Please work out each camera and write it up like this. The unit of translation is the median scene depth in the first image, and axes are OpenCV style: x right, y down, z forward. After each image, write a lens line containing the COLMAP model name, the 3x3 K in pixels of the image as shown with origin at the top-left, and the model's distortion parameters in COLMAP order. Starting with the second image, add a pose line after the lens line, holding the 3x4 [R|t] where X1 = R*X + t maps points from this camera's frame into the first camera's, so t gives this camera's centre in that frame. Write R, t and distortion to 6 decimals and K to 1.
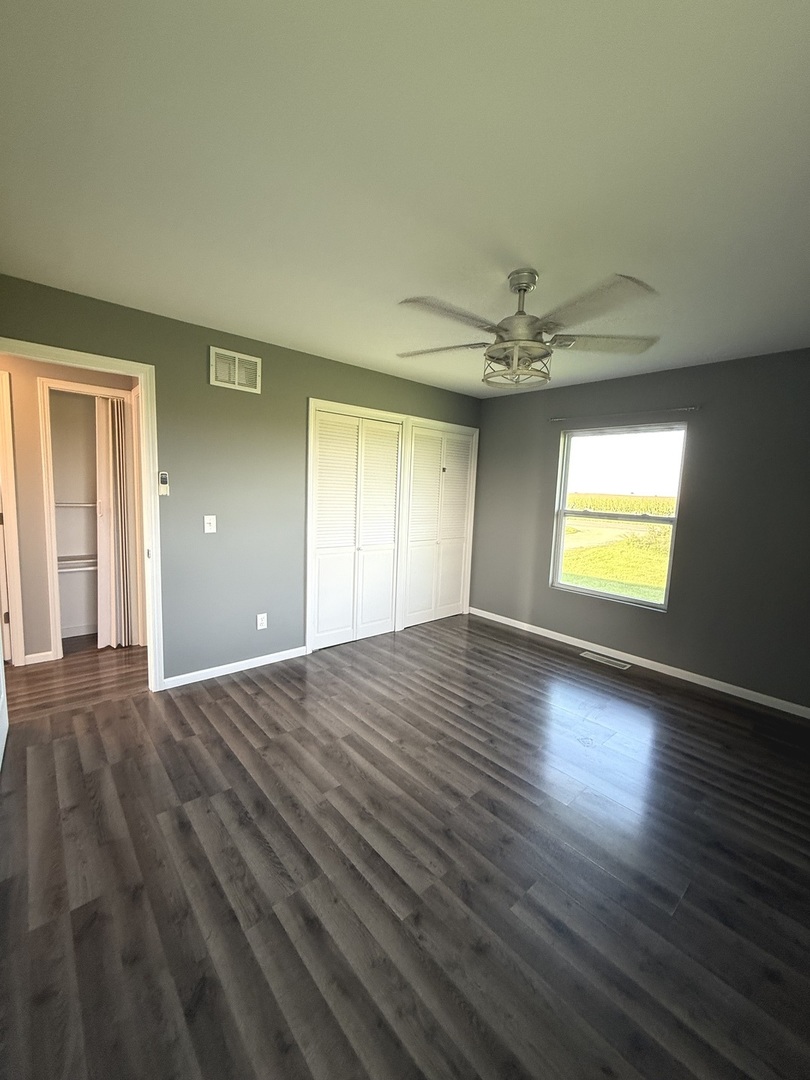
lens RADIAL K [[429.3, 0, 404.1], [0, 429.3, 536.5], [0, 0, 1]] dist [-0.001729, 0.000724]
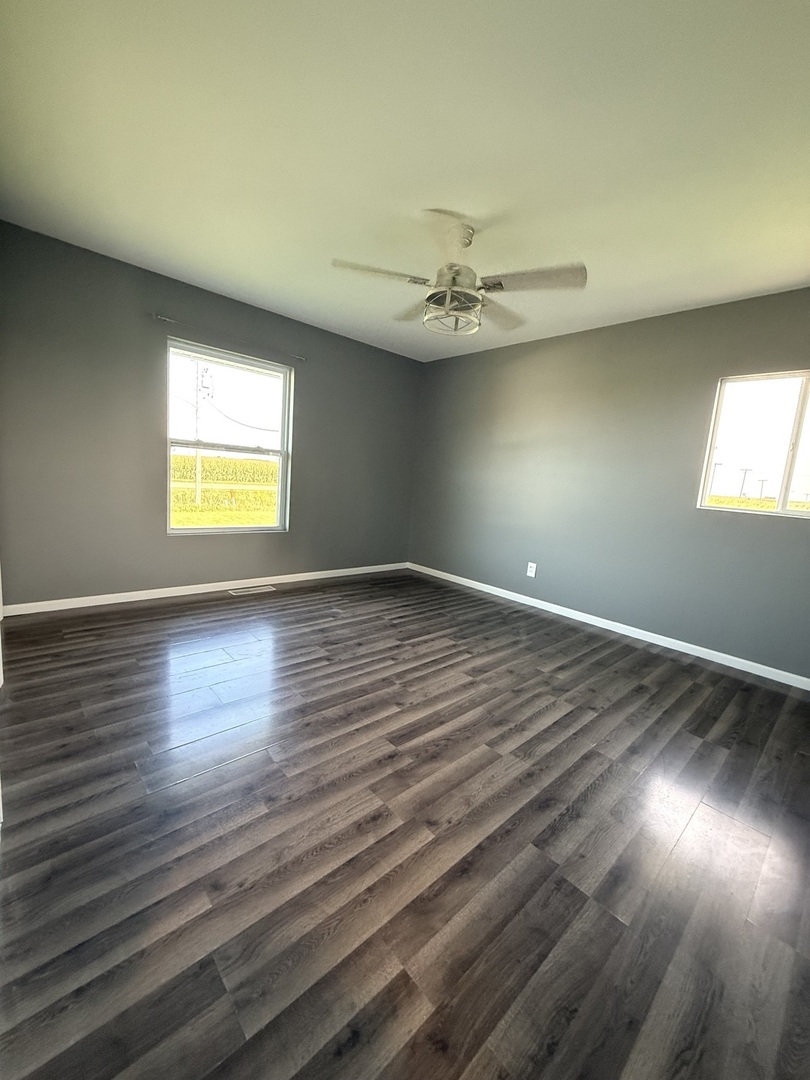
lens RADIAL K [[429.3, 0, 406.1], [0, 429.3, 538.0], [0, 0, 1]] dist [-0.001729, 0.000724]
pose [[-0.020035, -0.183720, 0.982774, -0.795080], [0.034146, 0.982273, 0.184322, -0.018764], [-0.999216, 0.037250, -0.013406, 0.965158]]
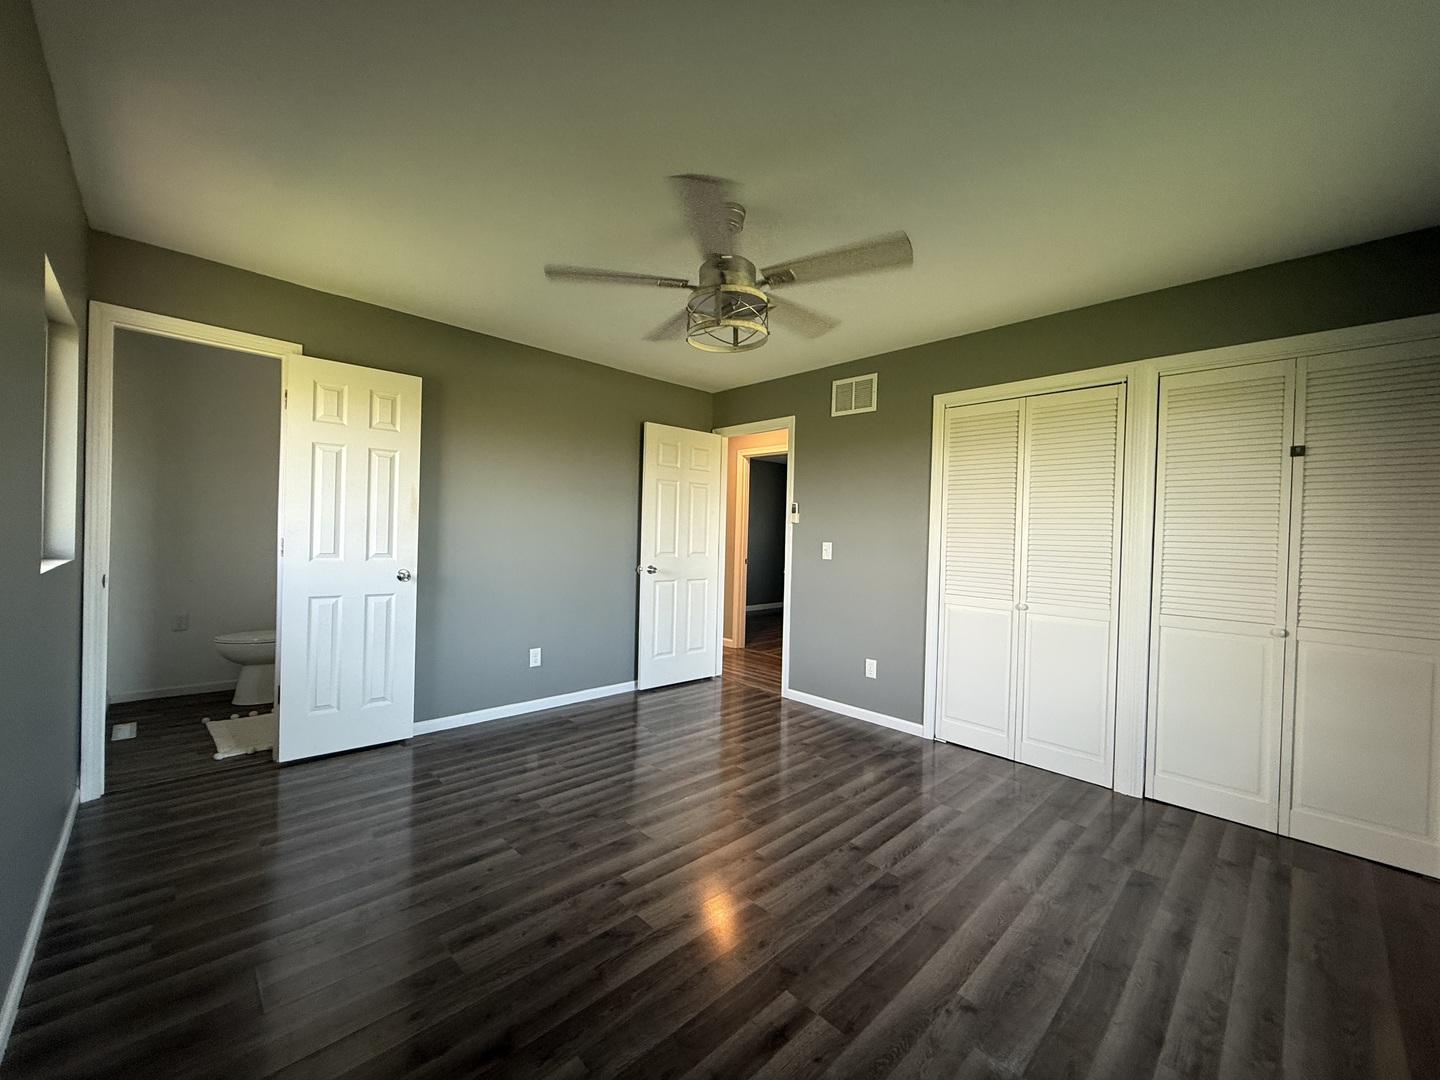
lens RADIAL K [[572.4, 0, 716.1], [0, 572.4, 538.8], [0, 0, 1]] dist [-0.001729, 0.000724]
pose [[0.049290, -0.029063, -0.998362, 1.081049], [-0.135182, 0.990185, -0.035499, 0.032293], [0.989594, 0.136710, 0.044877, 0.822316]]
